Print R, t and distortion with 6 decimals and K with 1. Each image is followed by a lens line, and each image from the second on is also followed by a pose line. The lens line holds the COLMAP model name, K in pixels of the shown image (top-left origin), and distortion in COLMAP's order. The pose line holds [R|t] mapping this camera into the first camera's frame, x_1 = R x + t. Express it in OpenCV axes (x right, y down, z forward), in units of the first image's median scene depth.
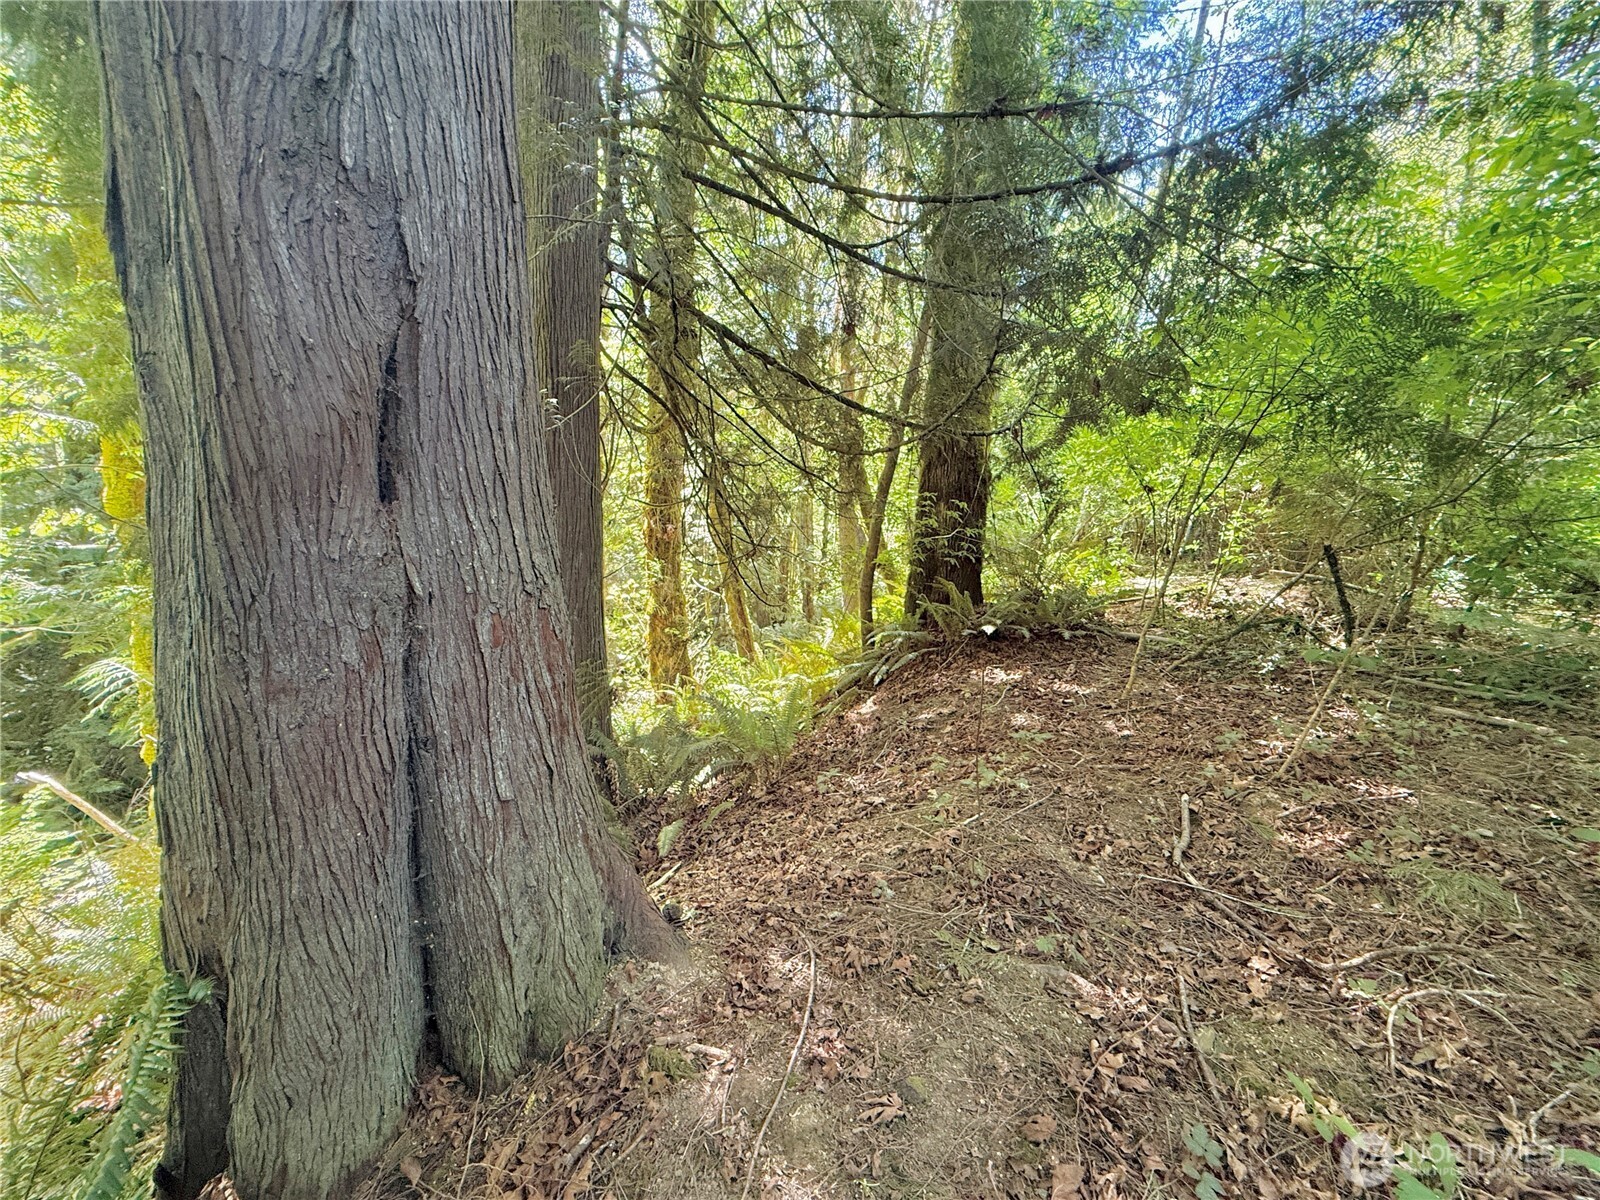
lens RADIAL K [[641.6, 0, 799.1], [0, 641.6, 601.8], [0, 0, 1]] dist [0.000951, -0.000019]
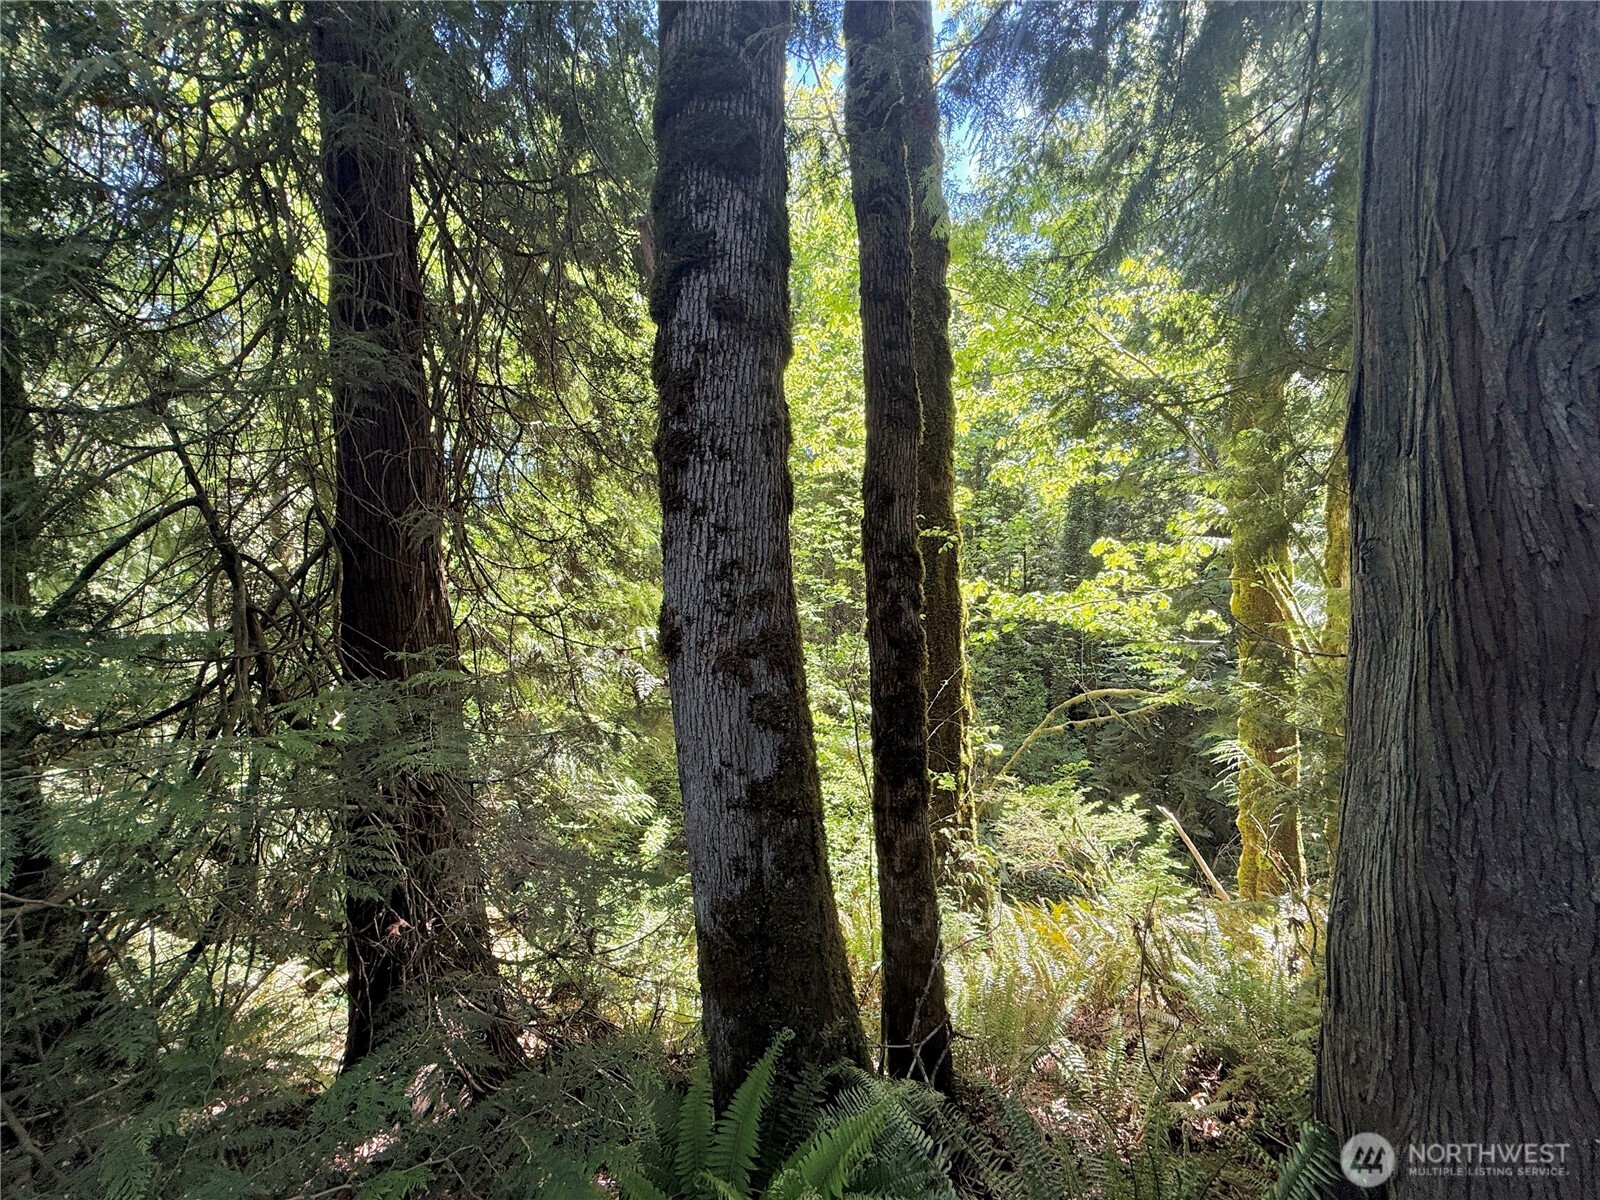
lens RADIAL K [[641.6, 0, 799.8], [0, 641.6, 600.7], [0, 0, 1]] dist [0.000951, -0.000019]
pose [[0.174111, -0.019084, -0.984541, -0.124679], [-0.116870, 0.992345, -0.039903, -0.129219], [0.977766, 0.122011, 0.170548, -0.103759]]
